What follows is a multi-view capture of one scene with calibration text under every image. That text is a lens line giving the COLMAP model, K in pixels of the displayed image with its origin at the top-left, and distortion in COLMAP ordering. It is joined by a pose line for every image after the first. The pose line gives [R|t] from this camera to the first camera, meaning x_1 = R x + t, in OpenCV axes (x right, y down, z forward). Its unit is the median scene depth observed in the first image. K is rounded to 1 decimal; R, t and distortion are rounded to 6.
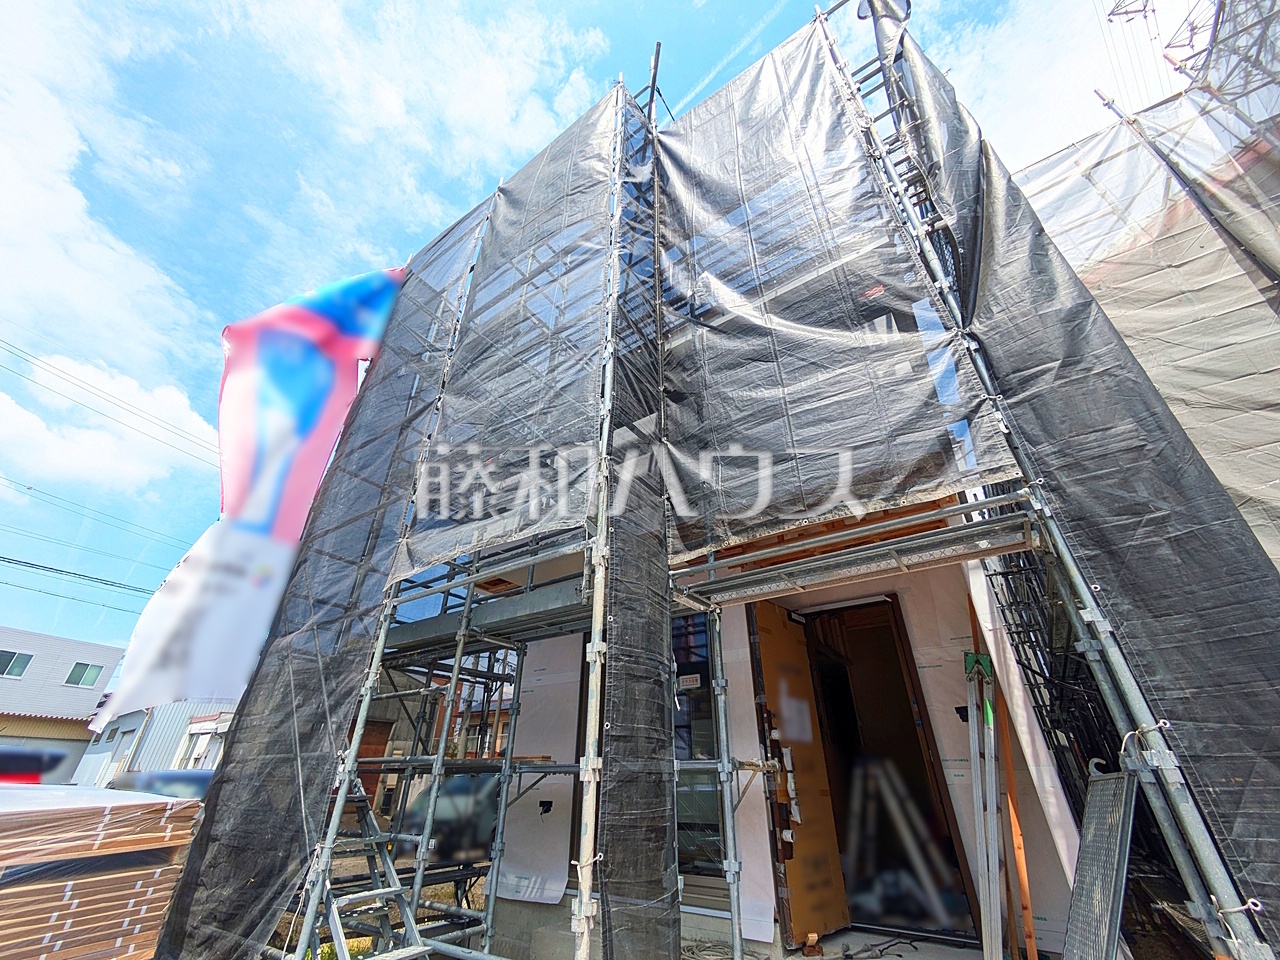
lens RADIAL K [[508.3, 0, 636.6], [0, 508.3, 479.8], [0, 0, 1]] dist [0.001223, 0.000148]
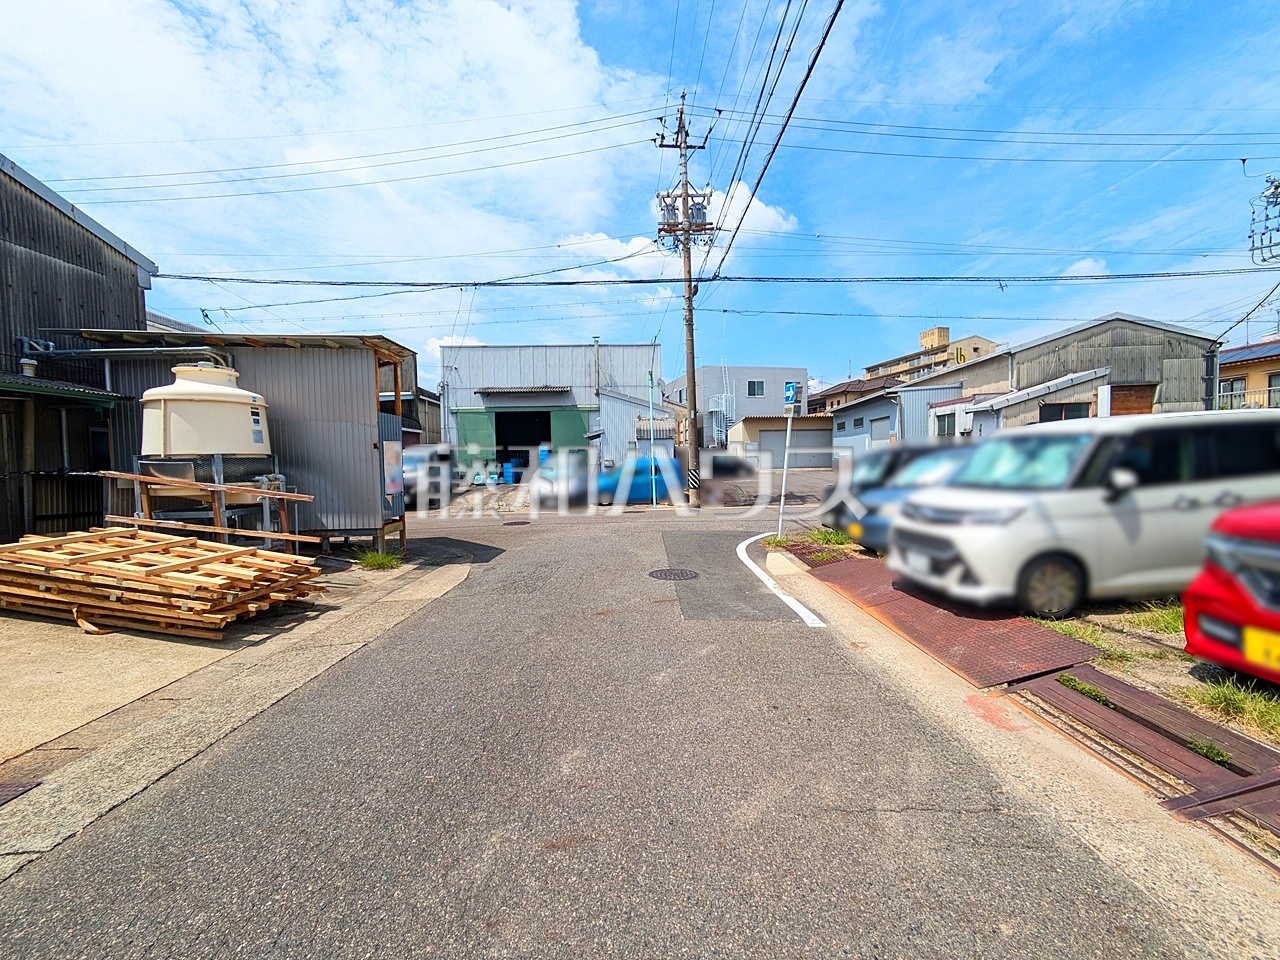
lens RADIAL K [[491.5, 0, 620.1], [0, 491.5, 477.9], [0, 0, 1]] dist [-0.013350, -0.000004]
pose [[0.524427, 0.011906, -0.851372, -1.715111], [0.456566, 0.840065, 0.292983, -0.219069], [0.718696, -0.542356, 0.435117, -0.469211]]
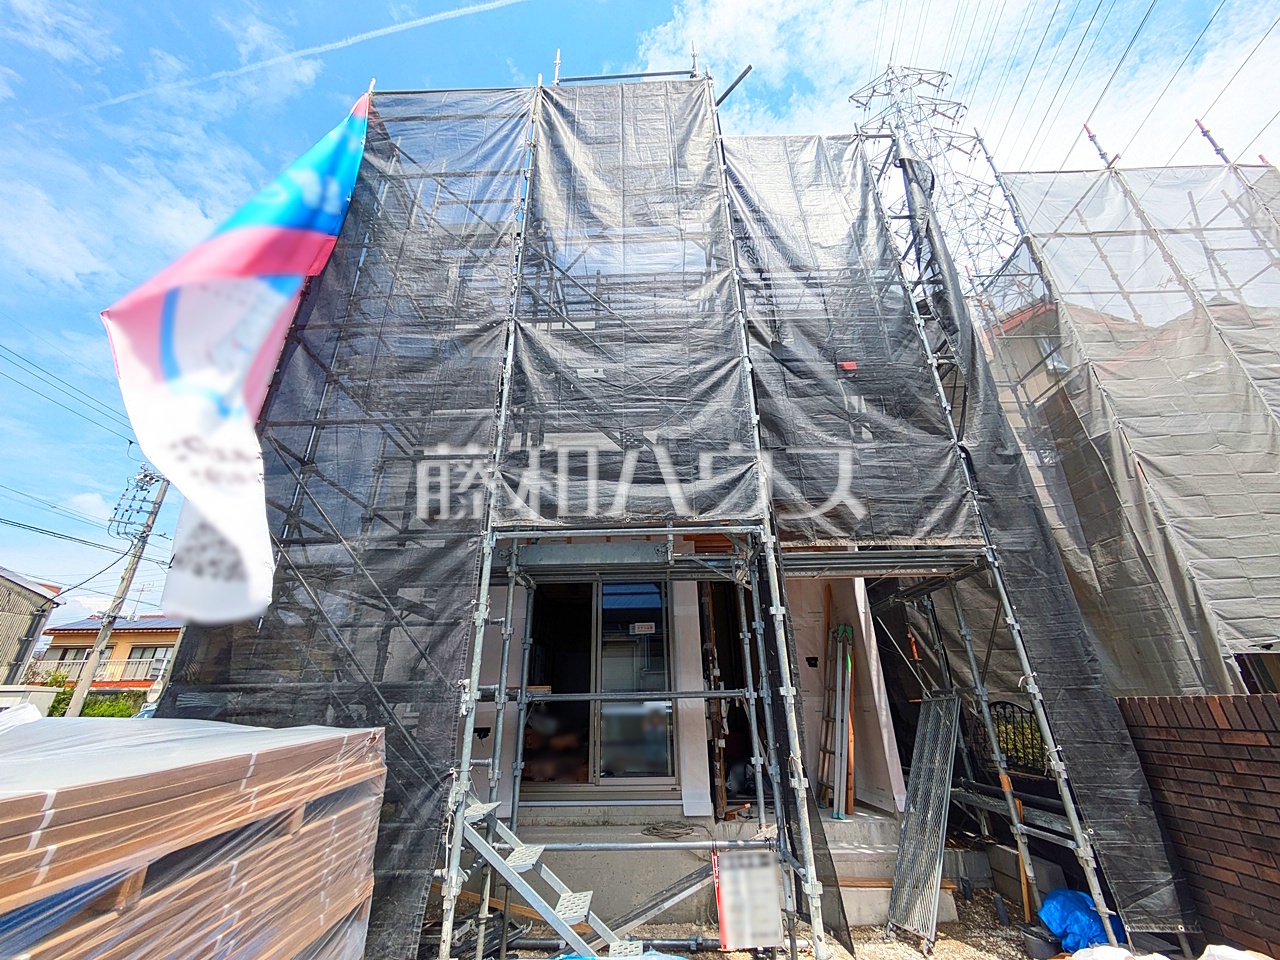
lens RADIAL K [[509.4, 0, 637.7], [0, 509.4, 475.1], [0, 0, 1]] dist [0.000463, 0.000163]
pose [[0.835450, 0.215645, 0.505490, -0.693125], [-0.265869, 0.963593, 0.028341, 0.023718], [-0.480975, -0.158072, 0.862367, 0.036514]]
